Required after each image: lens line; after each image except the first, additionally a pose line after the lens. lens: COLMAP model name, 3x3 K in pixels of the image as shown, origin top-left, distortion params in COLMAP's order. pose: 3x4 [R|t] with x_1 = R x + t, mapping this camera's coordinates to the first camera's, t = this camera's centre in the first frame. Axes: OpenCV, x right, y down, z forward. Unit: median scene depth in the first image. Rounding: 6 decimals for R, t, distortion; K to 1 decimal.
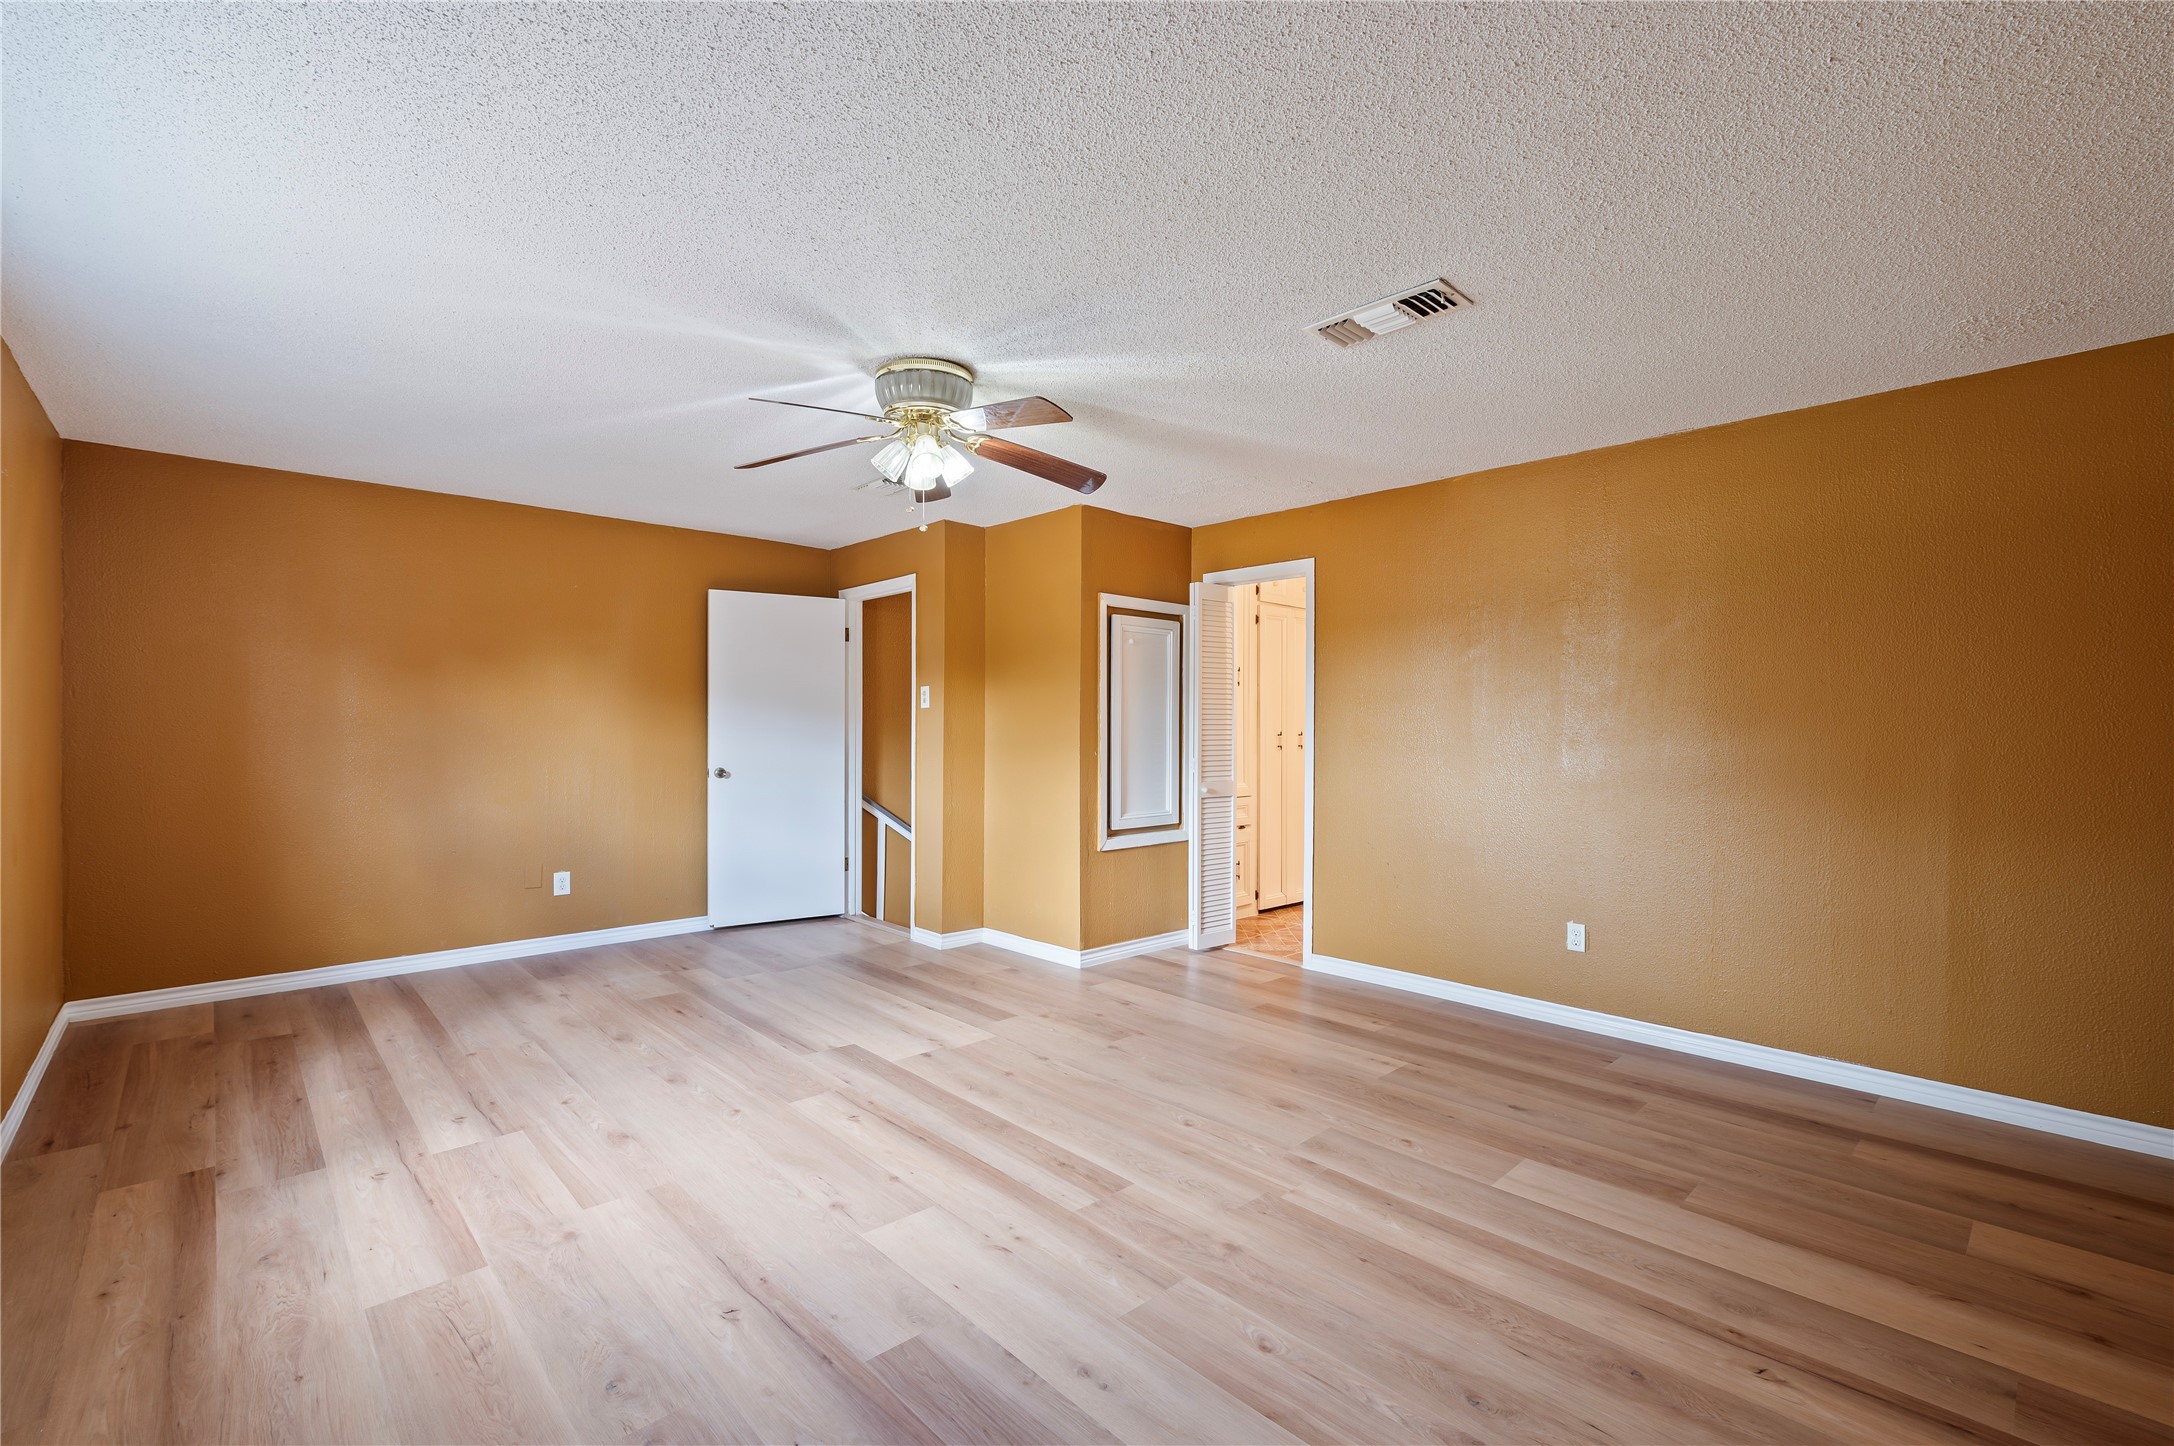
lens RADIAL K [[953.0, 0, 1089.2], [0, 953.0, 720.5], [0, 0, 1]] dist [-0.011657, 0.000690]
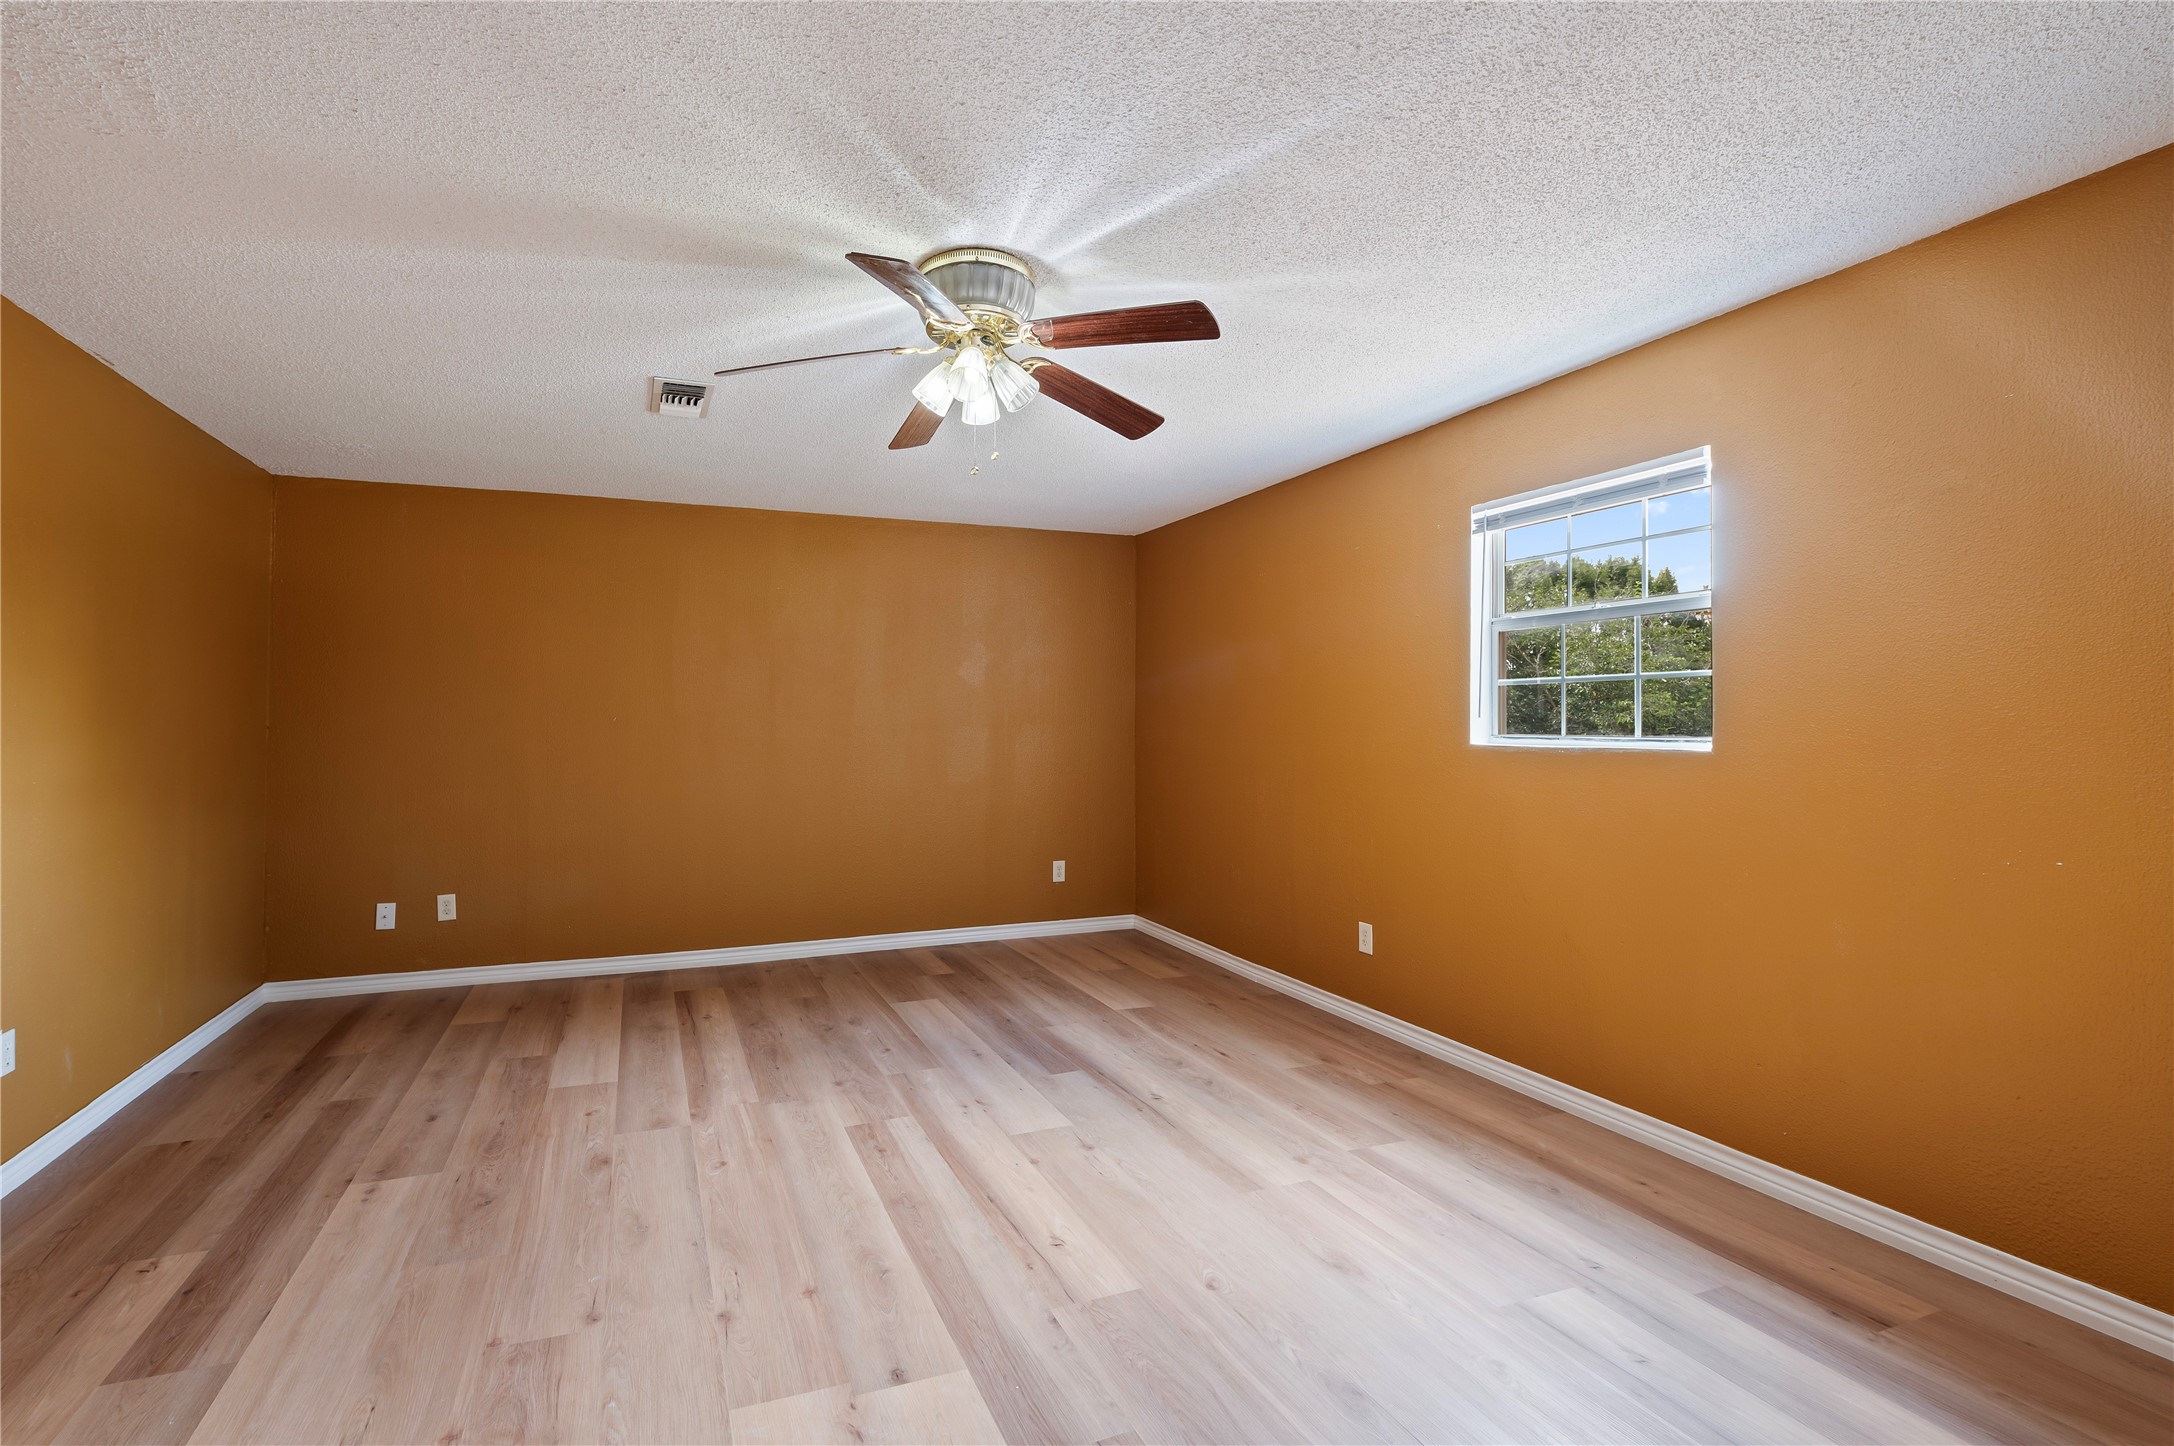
lens RADIAL K [[953.0, 0, 1087.5], [0, 953.0, 723.6], [0, 0, 1]] dist [-0.011657, 0.000690]
pose [[-0.954002, -0.000869, 0.299798, -0.596166], [-0.001784, 0.999995, -0.002777, -0.007824], [-0.299794, -0.003184, -0.953999, 2.051184]]
